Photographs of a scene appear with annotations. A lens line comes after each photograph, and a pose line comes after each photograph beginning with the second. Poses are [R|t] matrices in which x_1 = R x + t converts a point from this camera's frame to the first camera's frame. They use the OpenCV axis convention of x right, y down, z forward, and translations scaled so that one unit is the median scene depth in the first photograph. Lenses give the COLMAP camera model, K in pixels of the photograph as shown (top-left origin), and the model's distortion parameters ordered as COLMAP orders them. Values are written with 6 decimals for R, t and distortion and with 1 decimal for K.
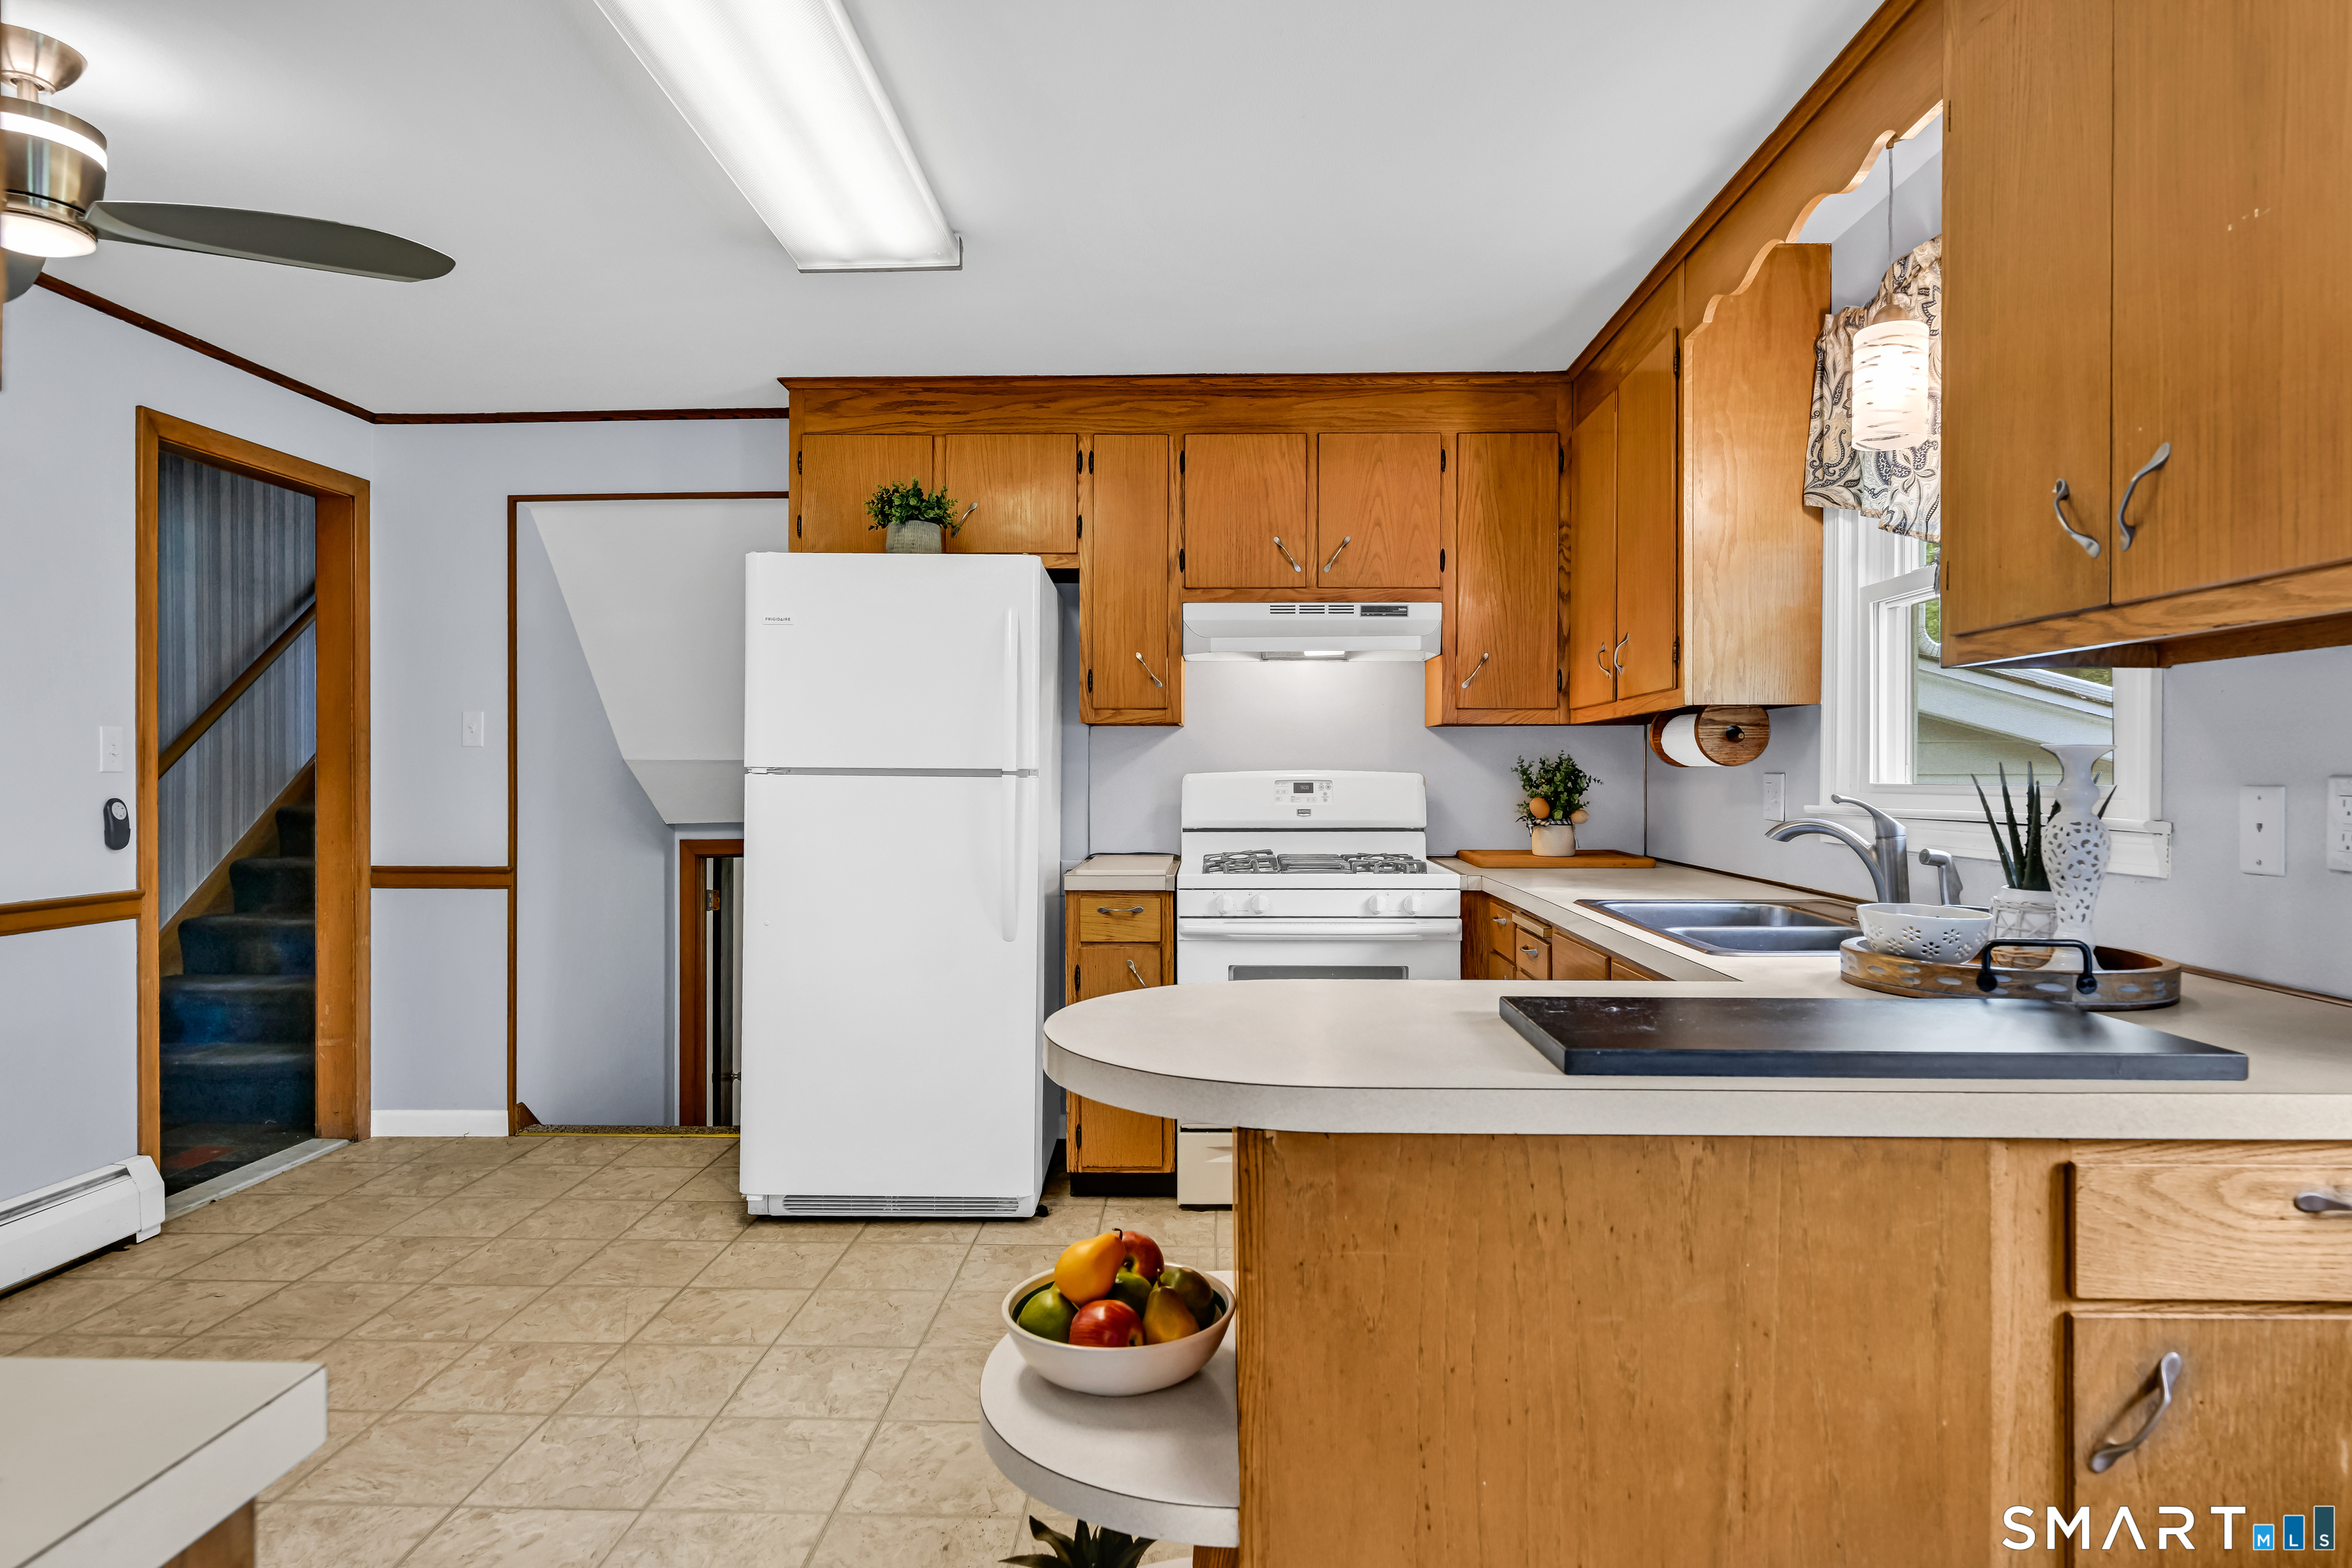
lens RADIAL K [[1351.4, 0, 1182.2], [0, 1351.4, 778.6], [0, 0, 1]] dist [-0.000350, -0.000246]
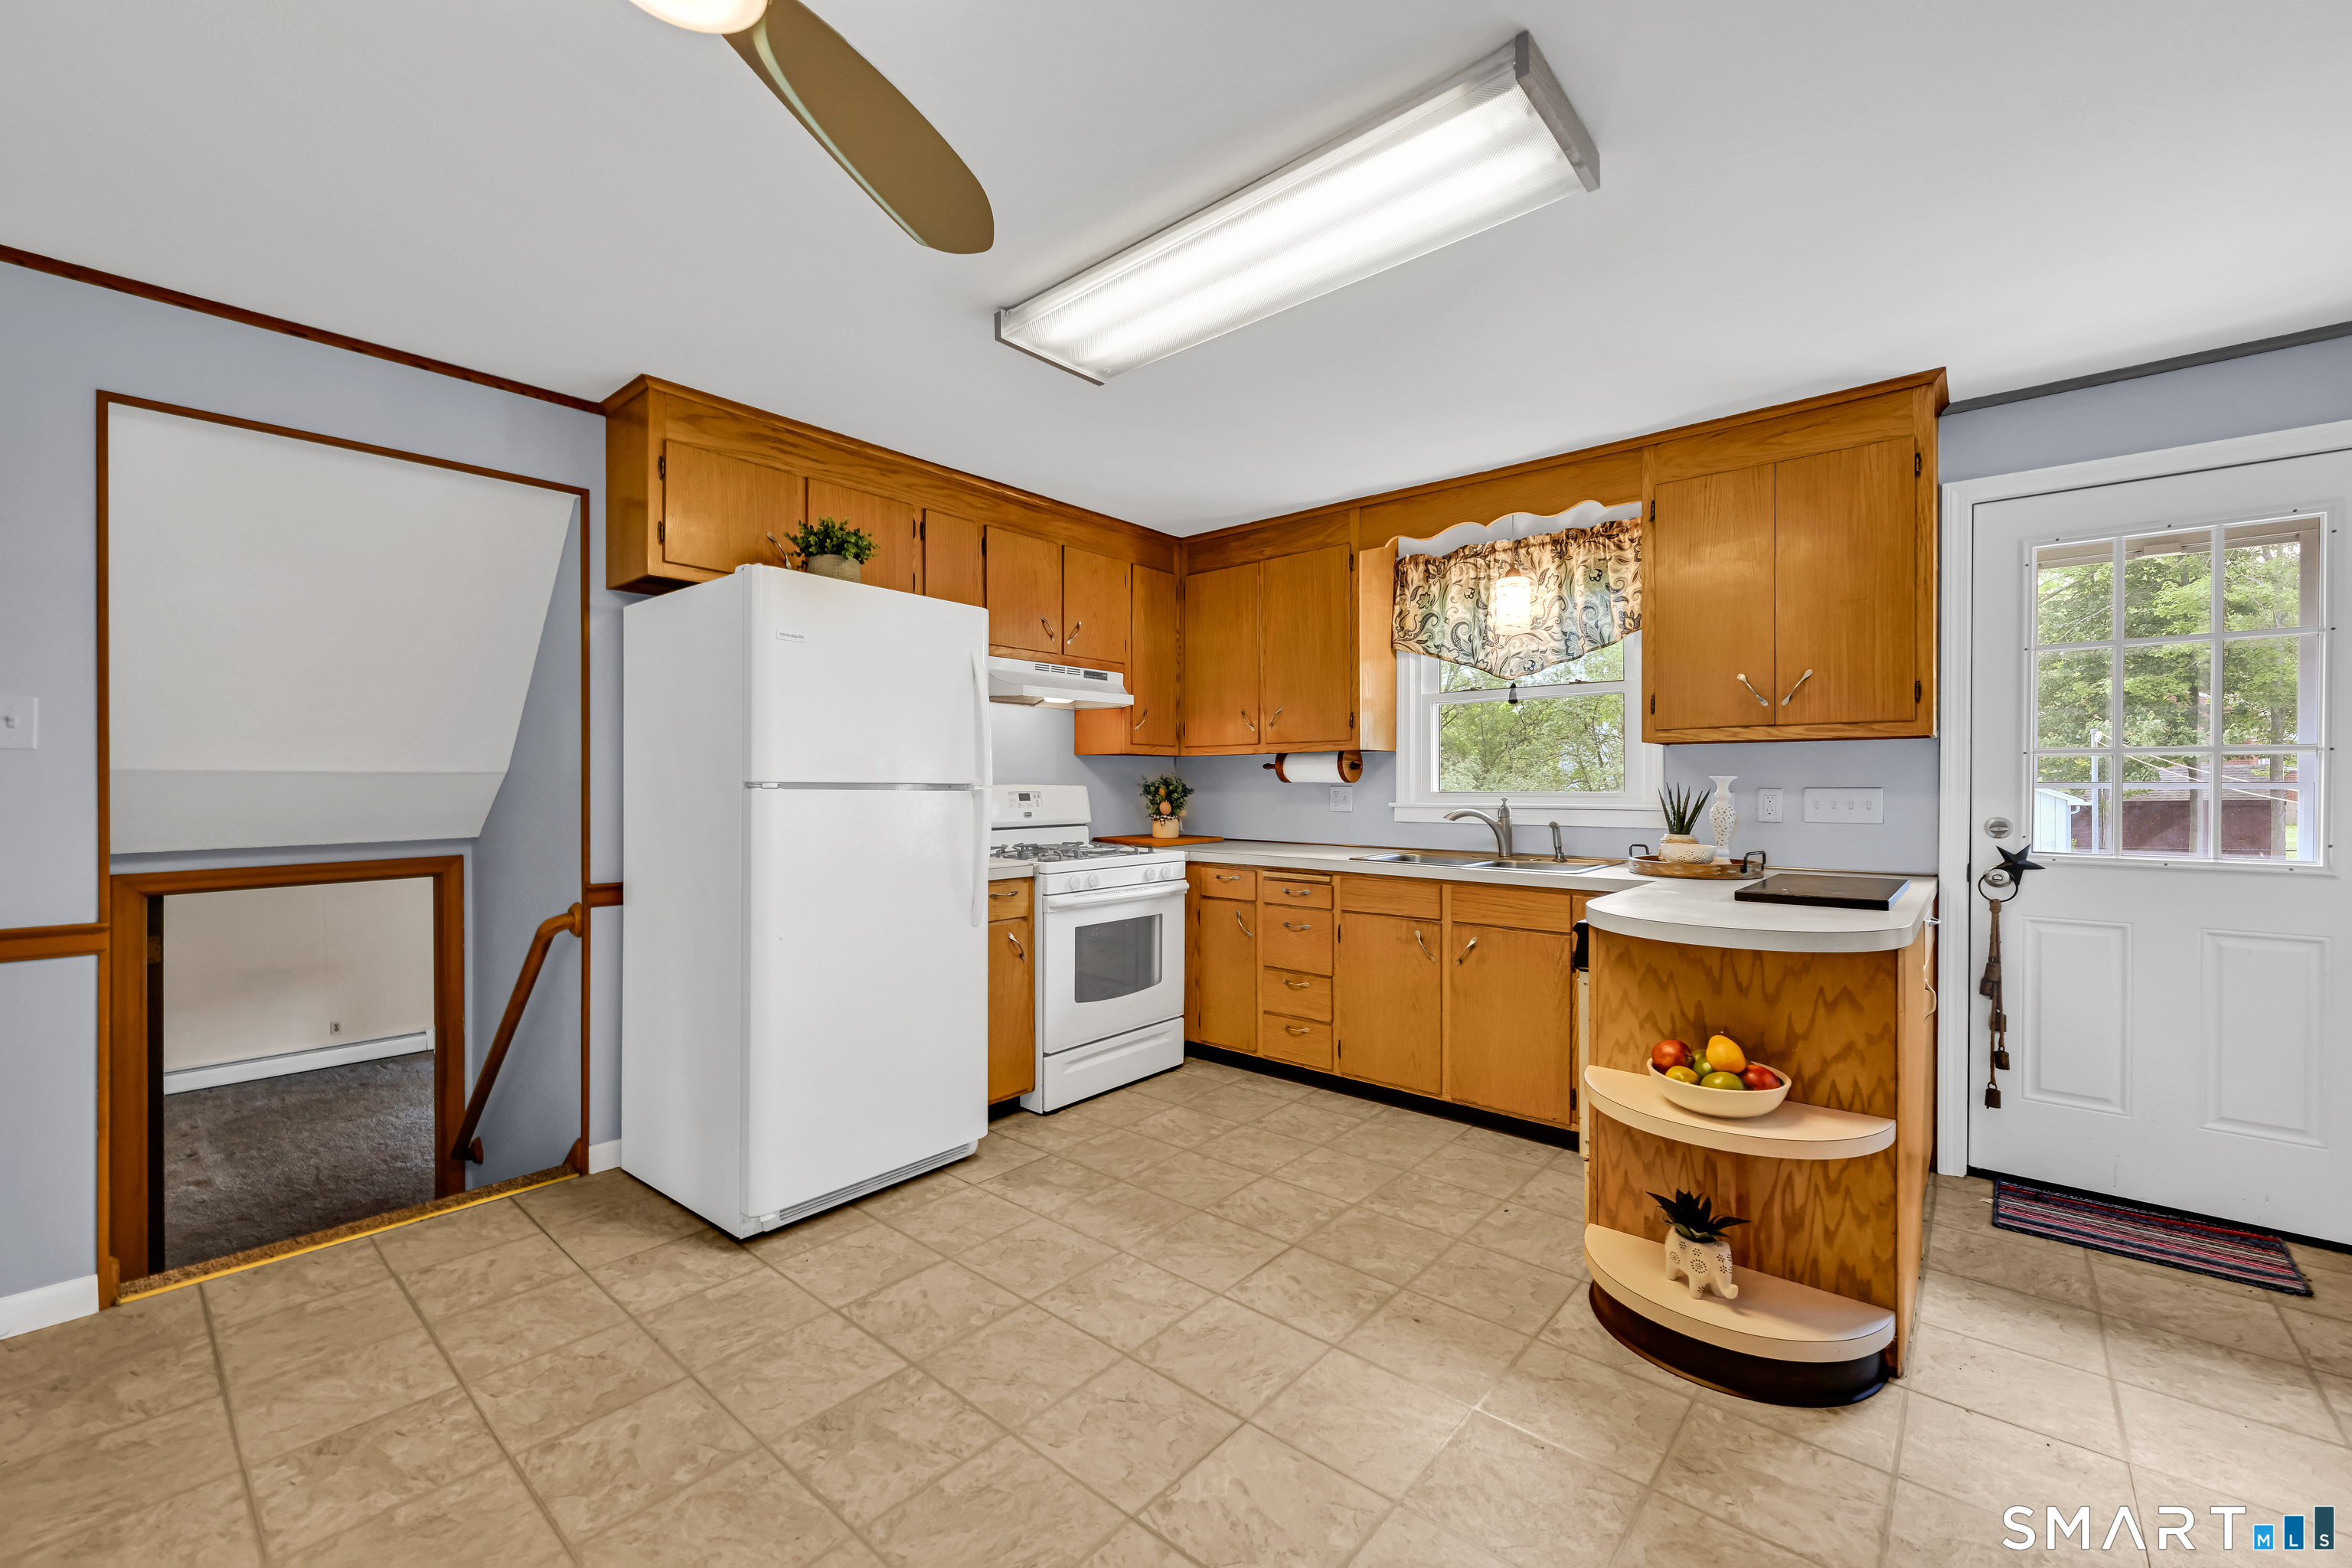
lens RADIAL K [[939.9, 0, 1176.0], [0, 939.9, 784.0], [0, 0, 1]] dist [-0.000957, 0.000265]
pose [[0.629021, 0.000181, 0.777388, -0.626722], [0.003911, 0.999987, -0.003398, -0.002989], [-0.777379, 0.005178, 0.629012, 0.314783]]
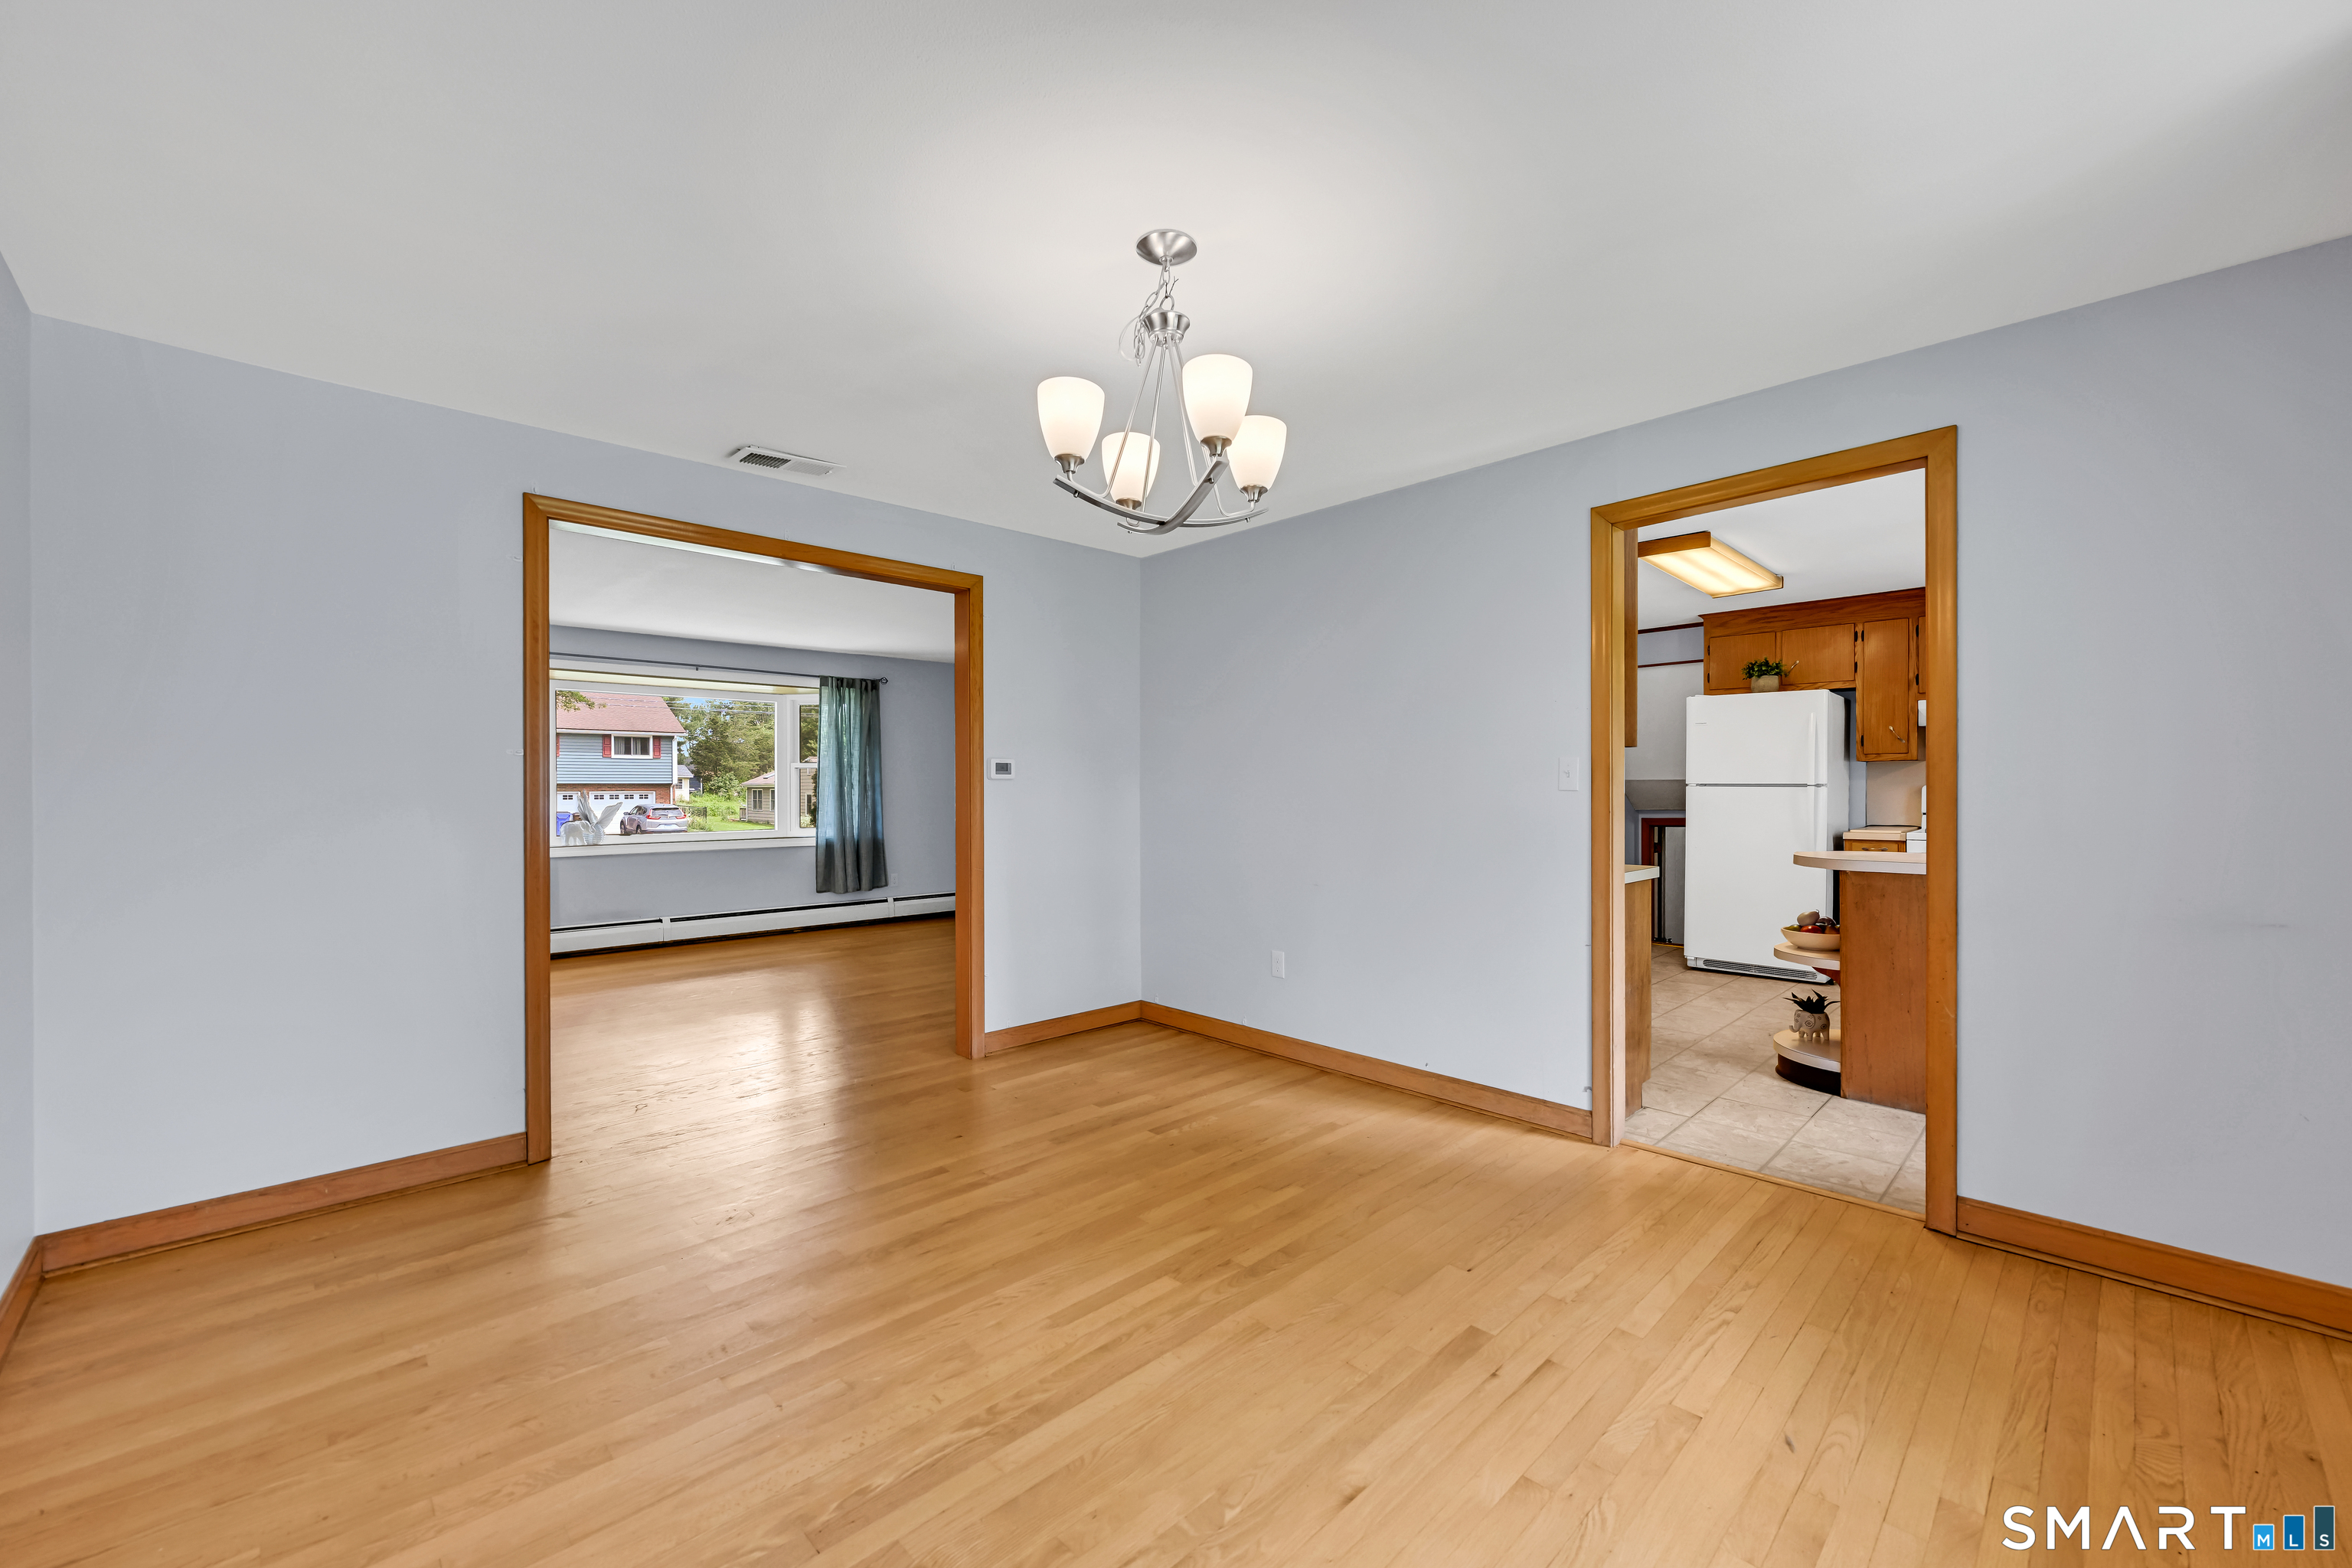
lens RADIAL K [[938.5, 0, 1176.0], [0, 938.5, 784.0], [0, 0, 1]] dist [-0.021769, 0.000347]
pose [[0.713249, -0.001926, -0.700908, 0.195168], [-0.002702, 0.999981, -0.005497, 0.004354], [0.700906, 0.005815, 0.713230, -0.825977]]
